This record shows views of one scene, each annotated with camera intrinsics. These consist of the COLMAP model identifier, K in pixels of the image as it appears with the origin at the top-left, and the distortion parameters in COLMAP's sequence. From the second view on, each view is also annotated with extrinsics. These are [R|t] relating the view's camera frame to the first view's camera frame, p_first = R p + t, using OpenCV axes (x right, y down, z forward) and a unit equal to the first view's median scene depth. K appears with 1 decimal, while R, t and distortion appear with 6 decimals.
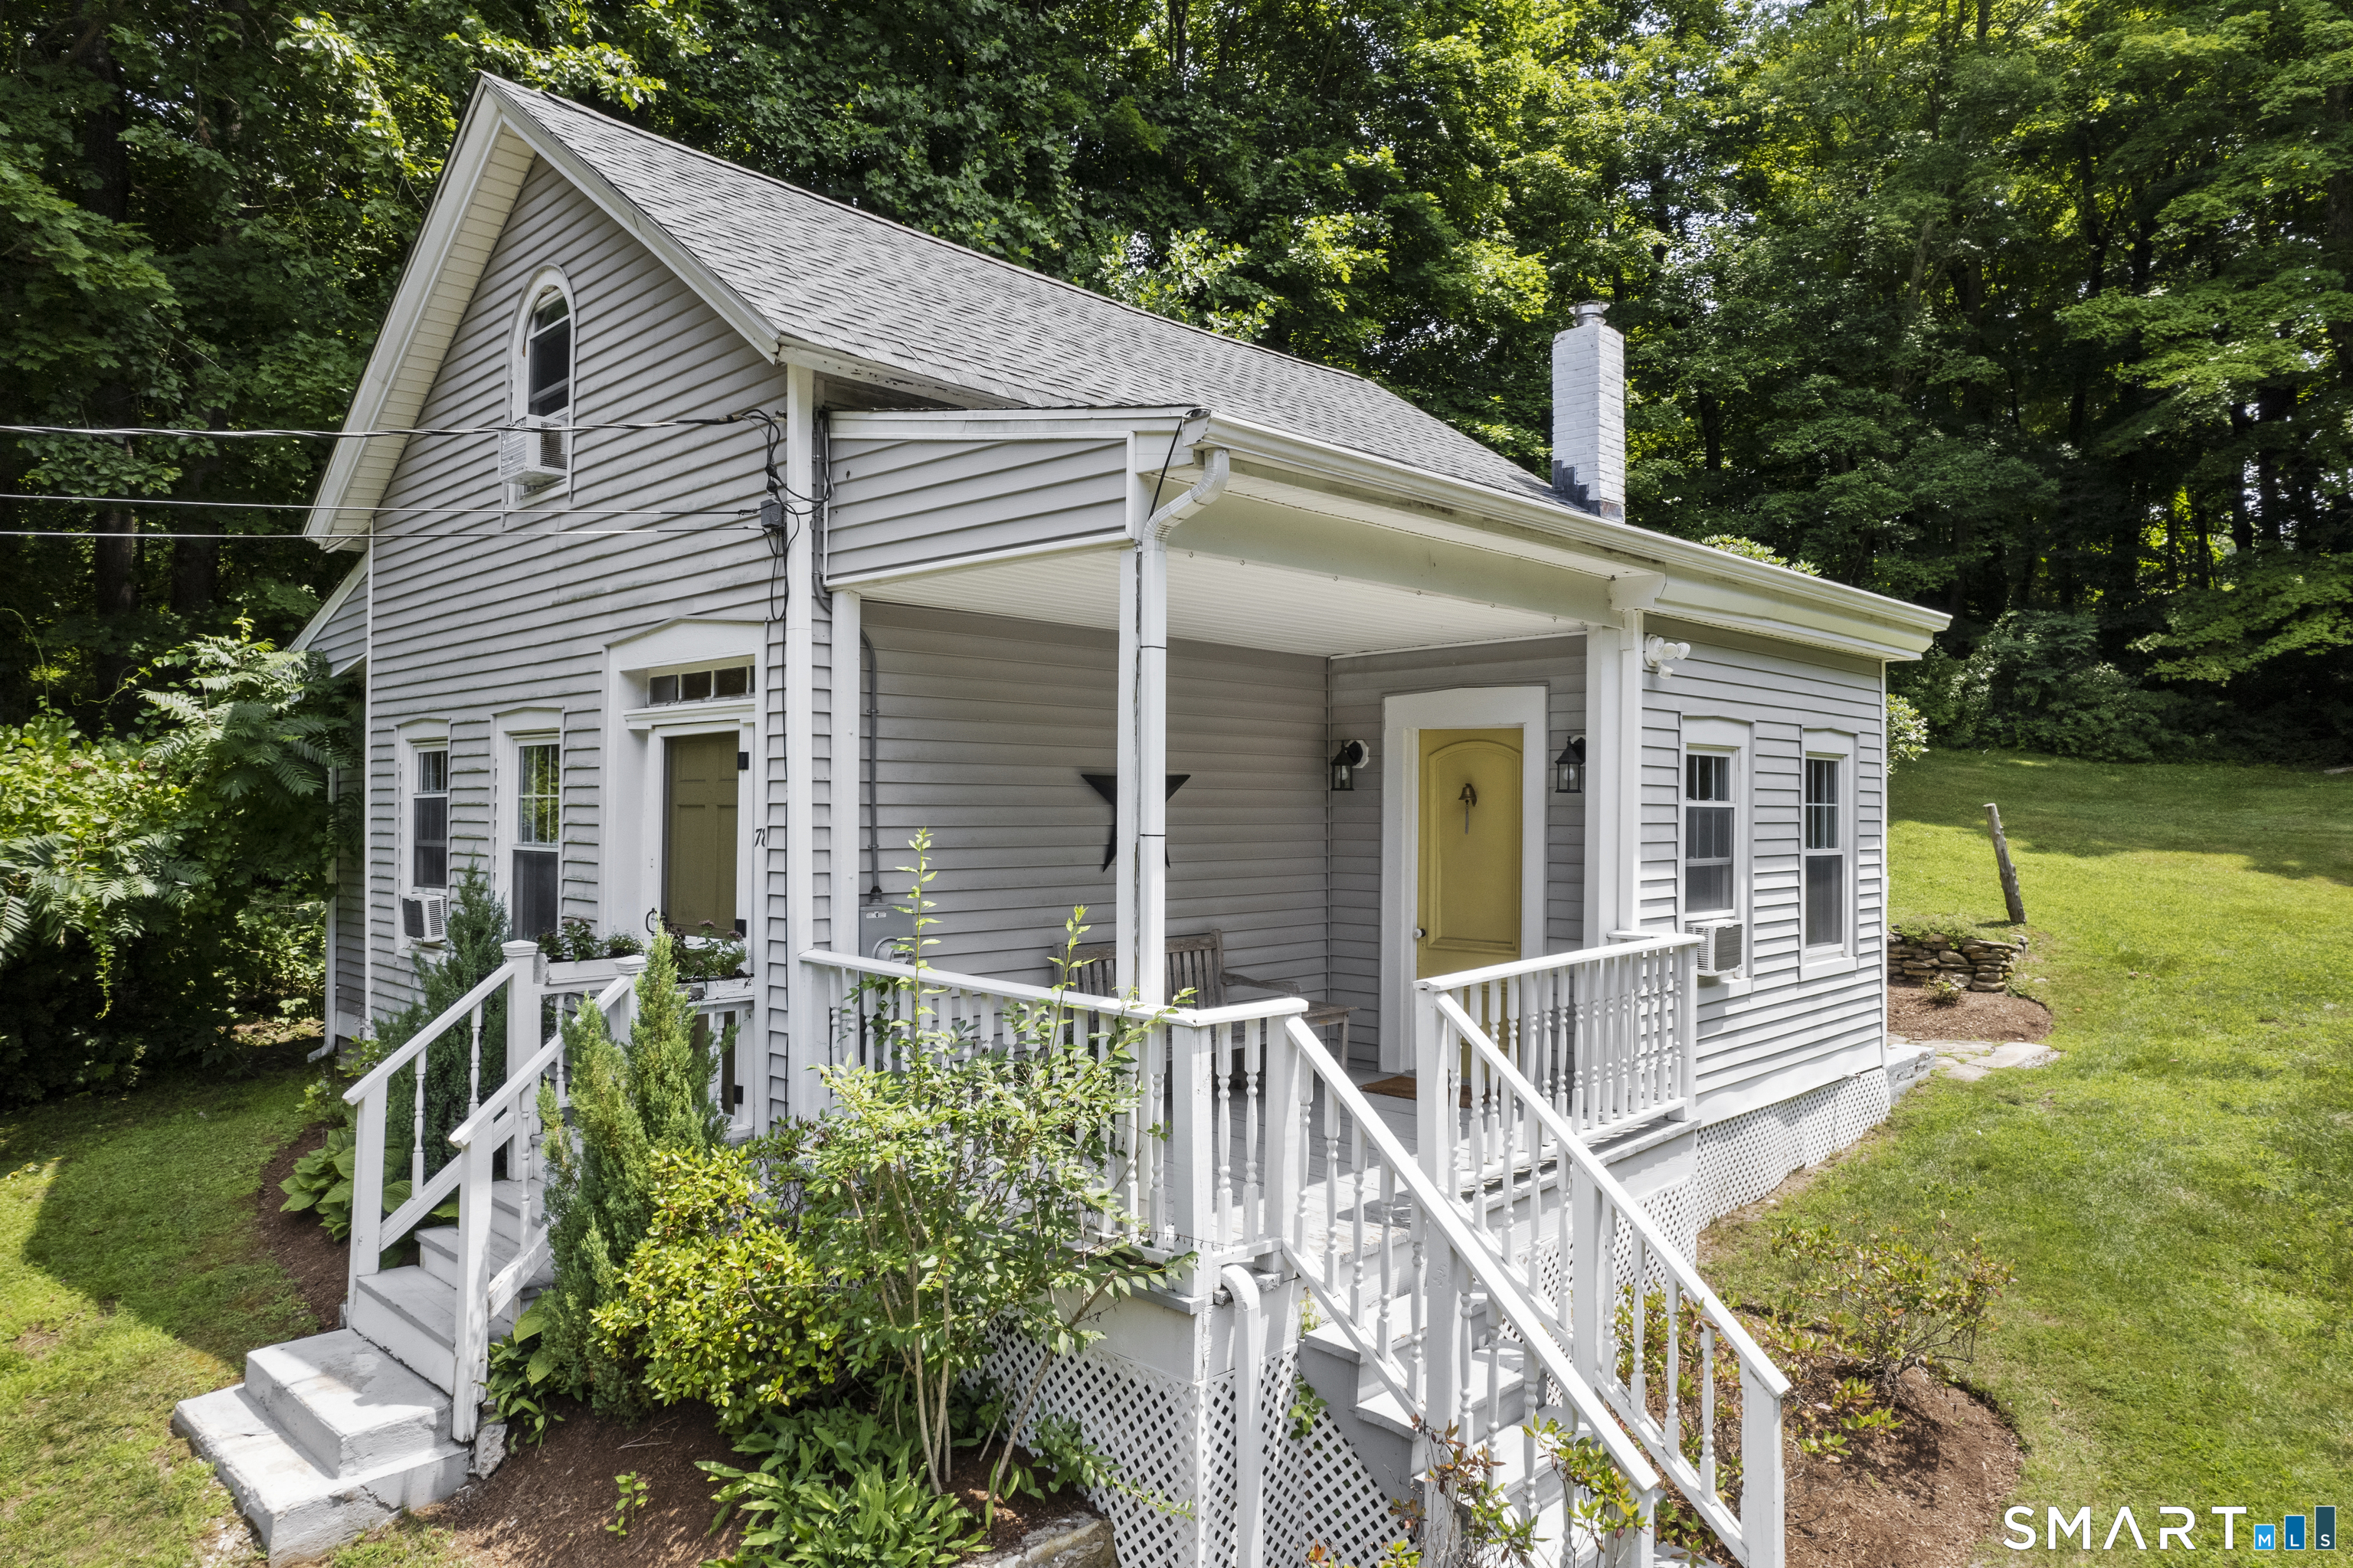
lens RADIAL K [[1480.4, 0, 1187.8], [0, 1480.4, 796.0], [0, 0, 1]] dist [-0.050711, 0.033949]
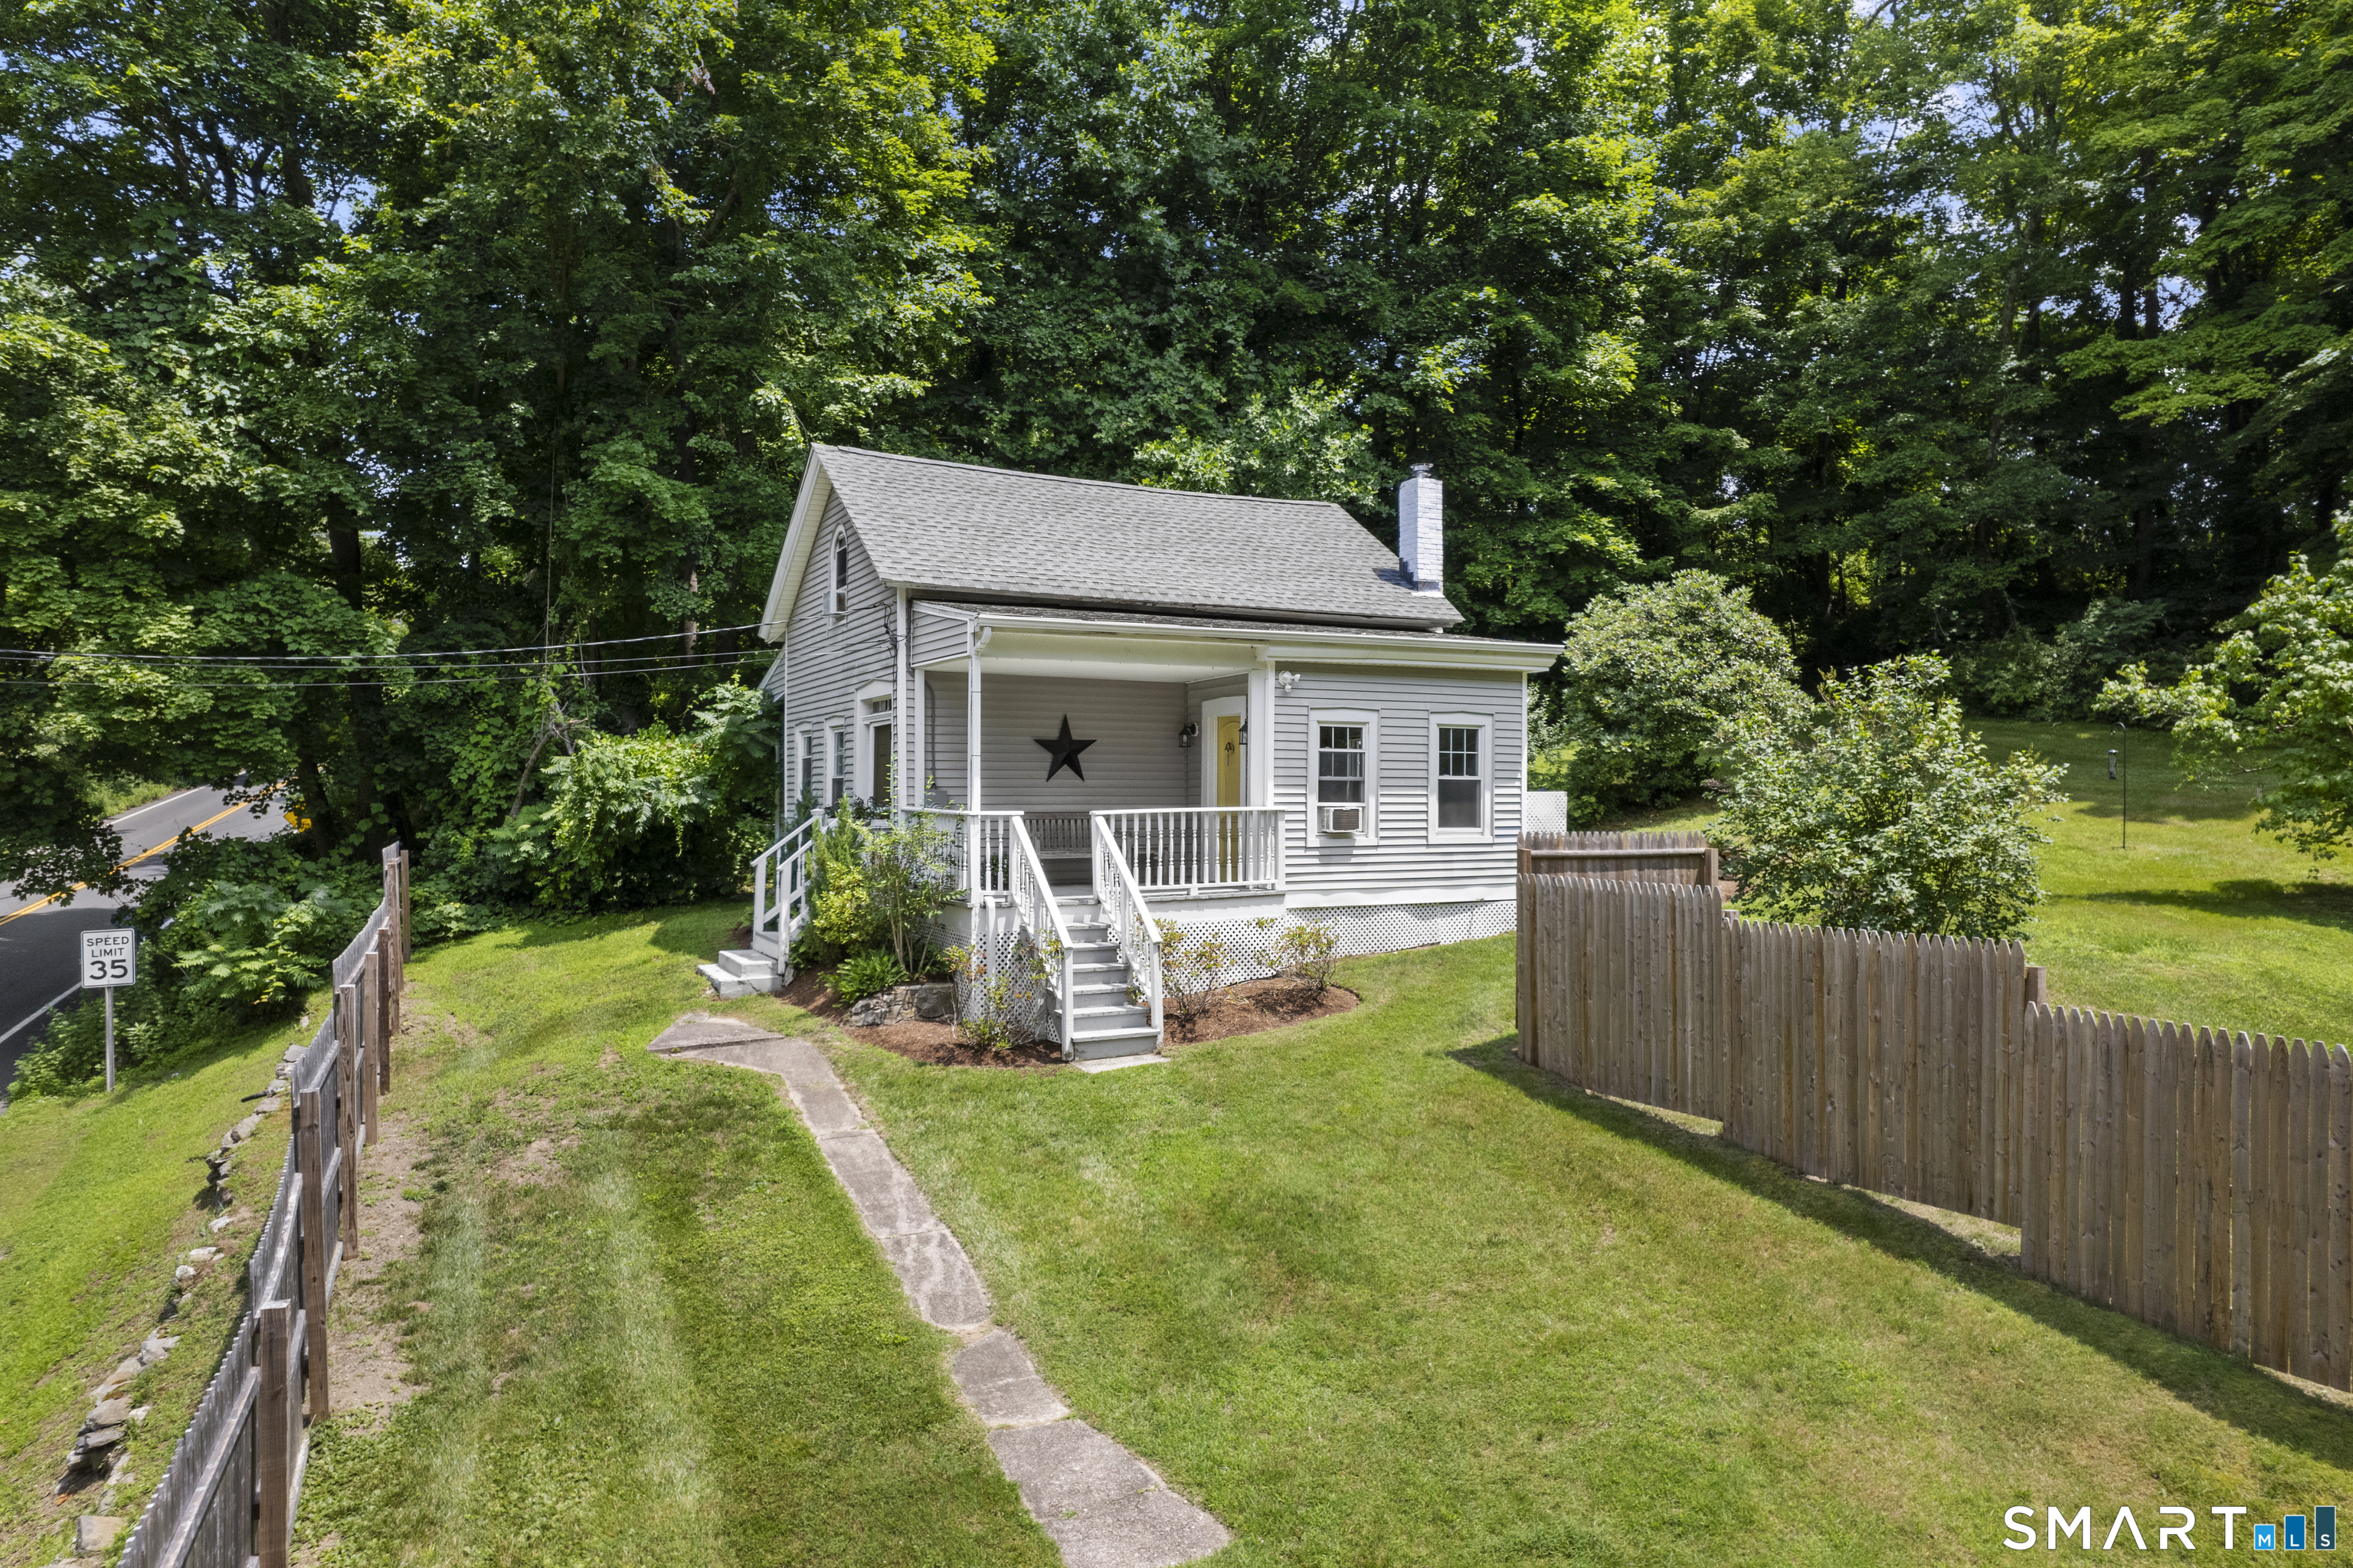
lens RADIAL K [[1480.4, 0, 1190.2], [0, 1480.4, 785.9], [0, 0, 1]] dist [-0.050711, 0.033949]
pose [[0.949819, -0.006703, -0.312728, 0.670618], [0.005665, 0.999975, -0.004227, 0.052524], [0.312748, 0.002243, 0.949833, -0.854523]]
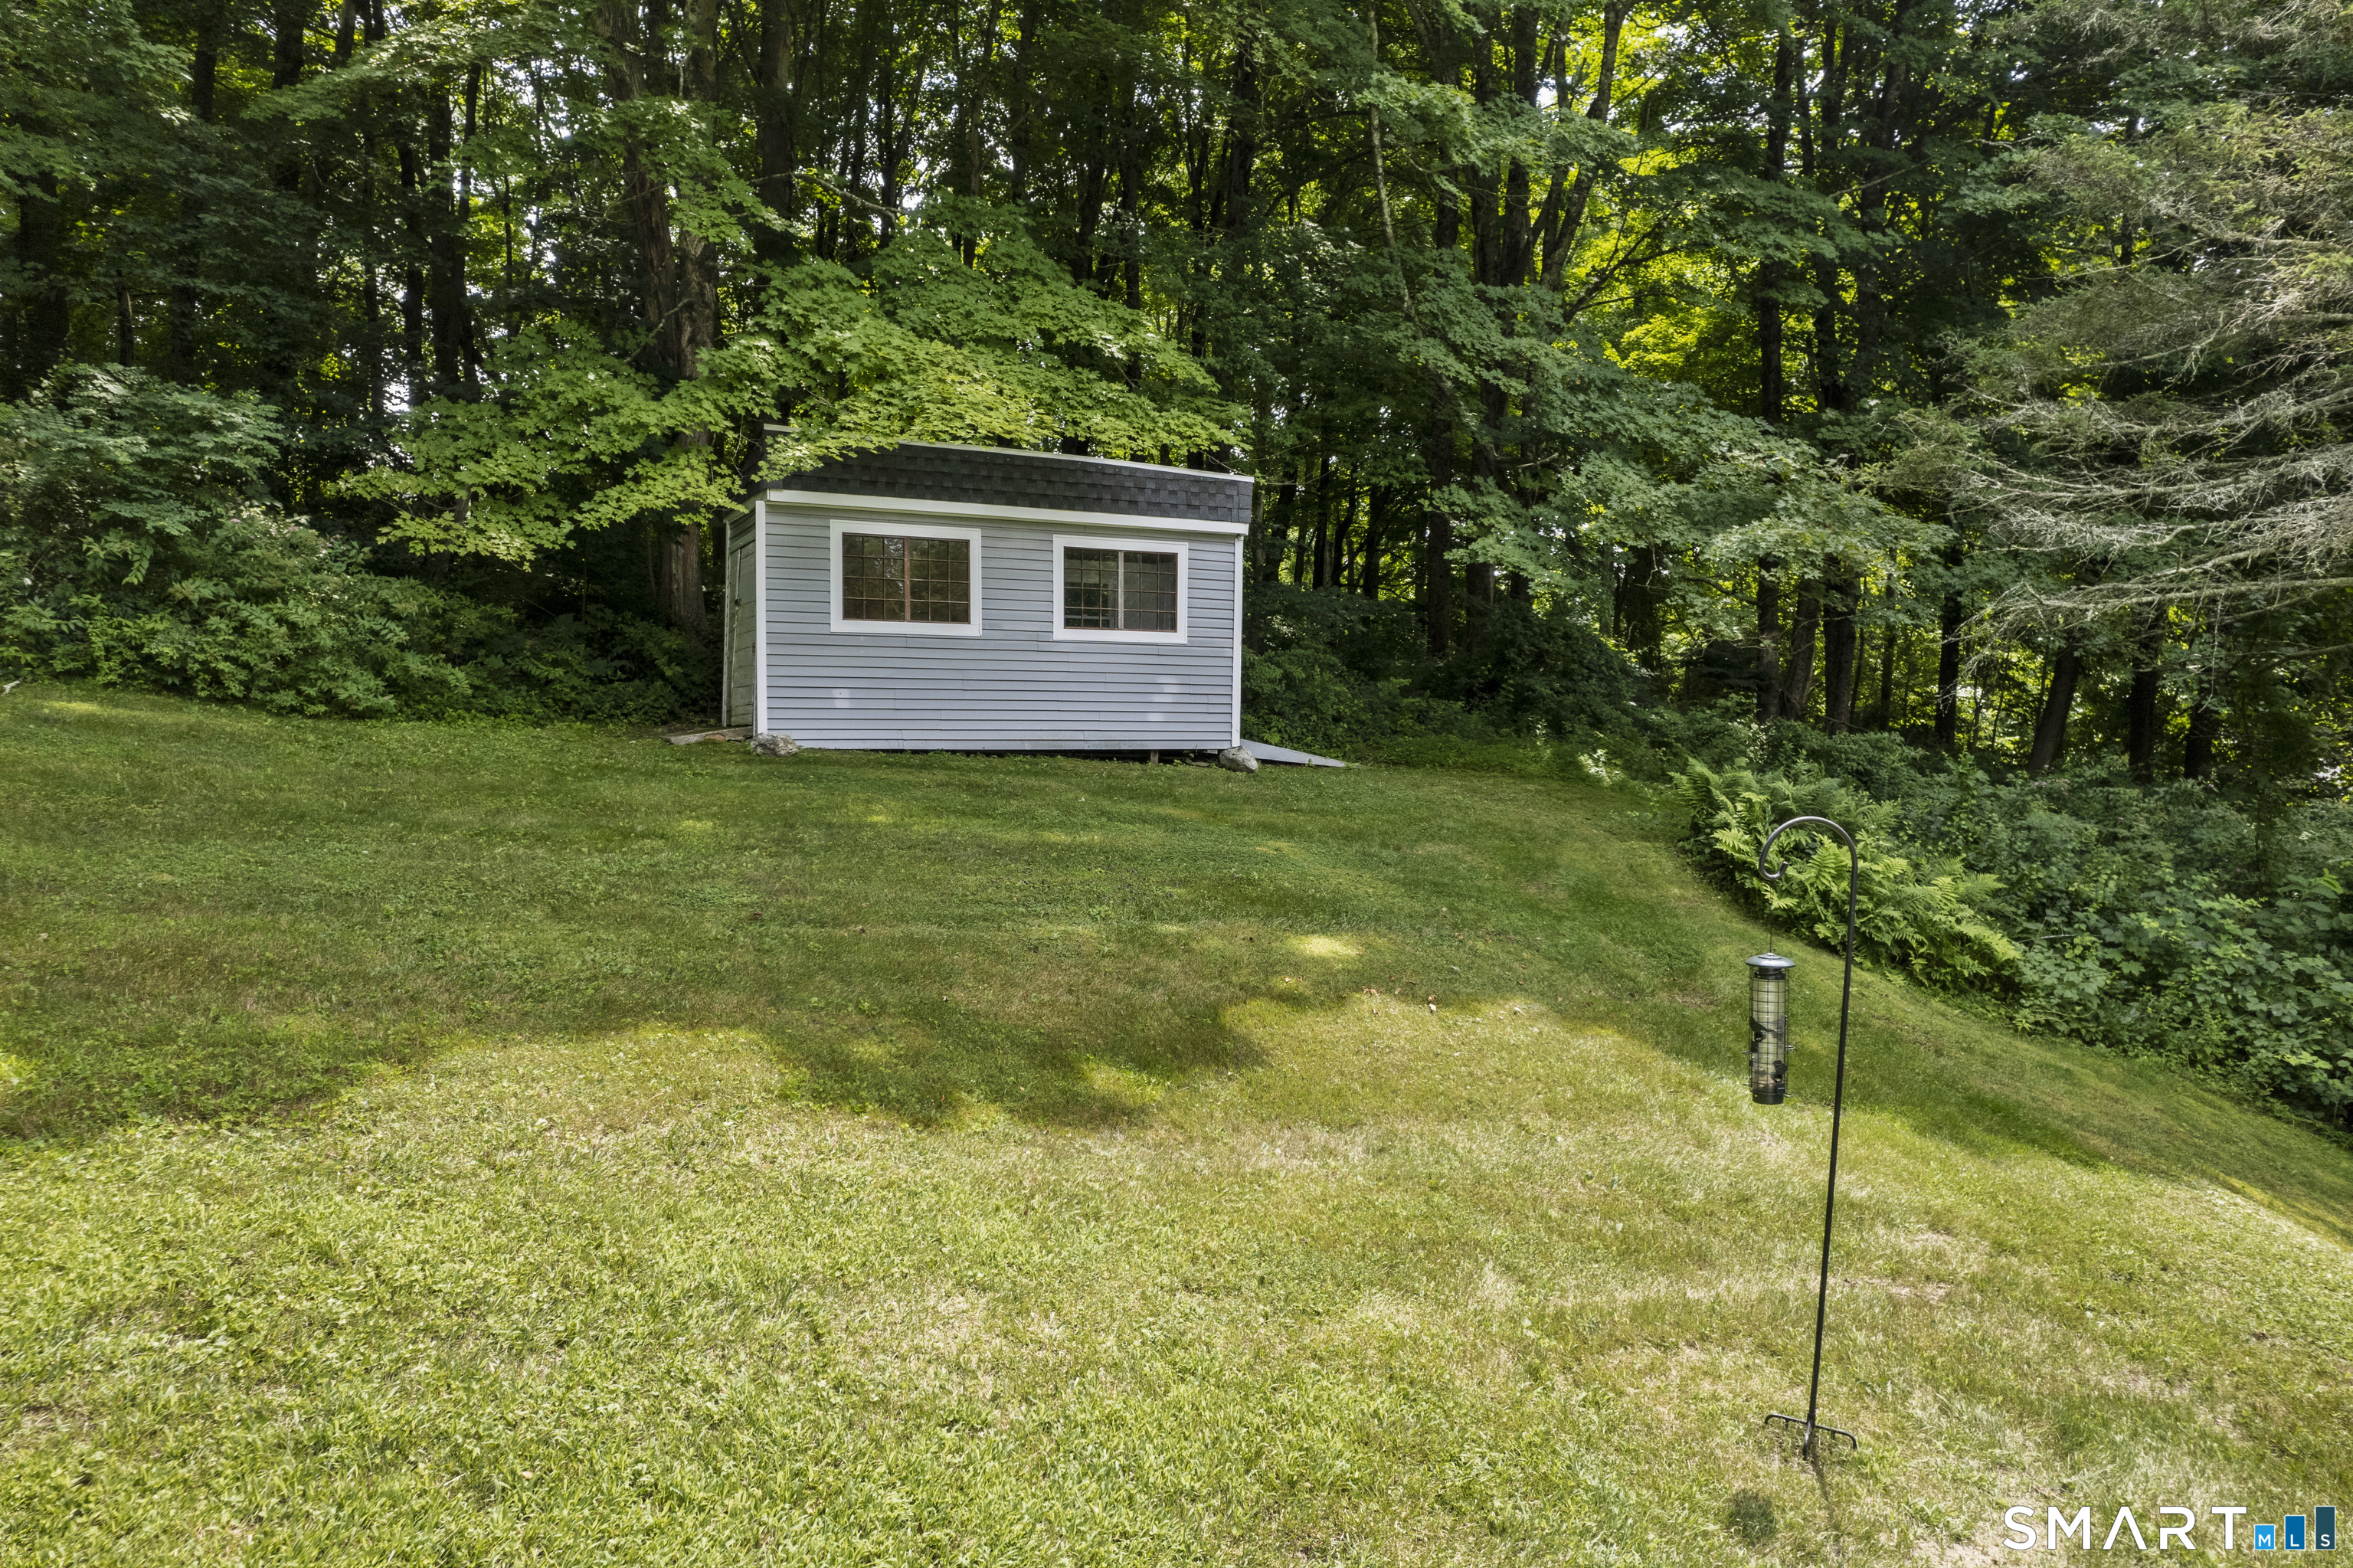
lens RADIAL K [[1480.4, 0, 1155.1], [0, 1480.4, 797.5], [0, 0, 1]] dist [-0.050711, 0.033949]
pose [[0.436641, -0.039451, 0.898770, 0.834541], [-0.006176, 0.998883, 0.046846, -0.054345], [-0.899615, -0.026006, 0.435910, 1.403027]]
